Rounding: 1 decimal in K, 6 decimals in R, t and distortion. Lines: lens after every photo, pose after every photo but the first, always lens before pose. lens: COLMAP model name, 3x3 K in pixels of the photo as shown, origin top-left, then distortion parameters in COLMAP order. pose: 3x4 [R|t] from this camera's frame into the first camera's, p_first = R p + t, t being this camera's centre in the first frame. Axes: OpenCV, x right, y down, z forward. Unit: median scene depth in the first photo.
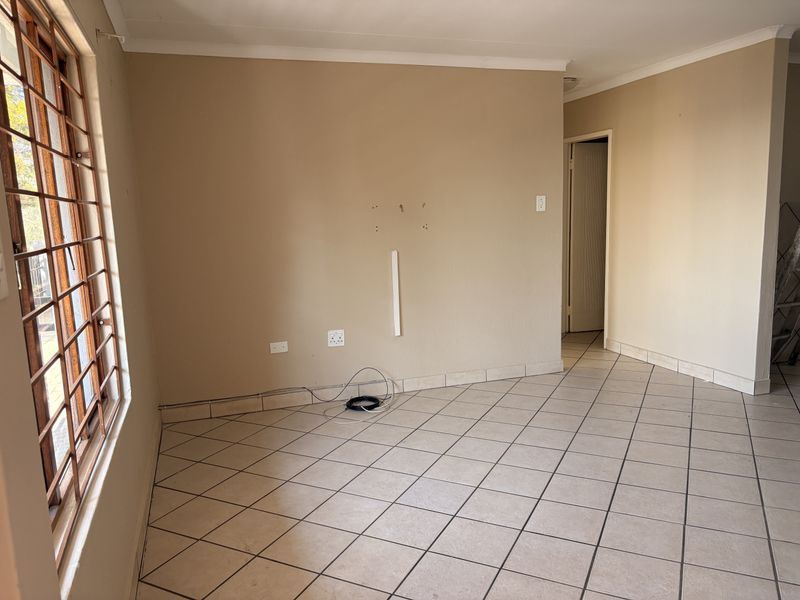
lens RADIAL K [[594.9, 0, 400.0], [0, 594.9, 300.0], [0, 0, 1]] dist [0.143321, -0.093811]
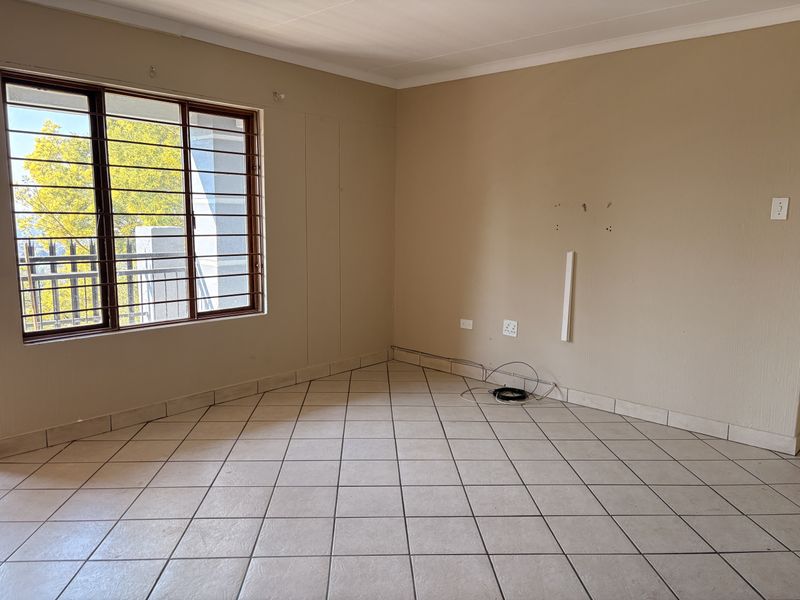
lens RADIAL K [[600.9, 0, 401.0], [0, 600.9, 297.1], [0, 0, 1]] dist [0.069487, -0.097173]
pose [[0.493538, 0.162467, -0.854415, 0.701580], [-0.155236, 0.983078, 0.097262, -0.064107], [0.855758, 0.084634, 0.510407, 0.285329]]
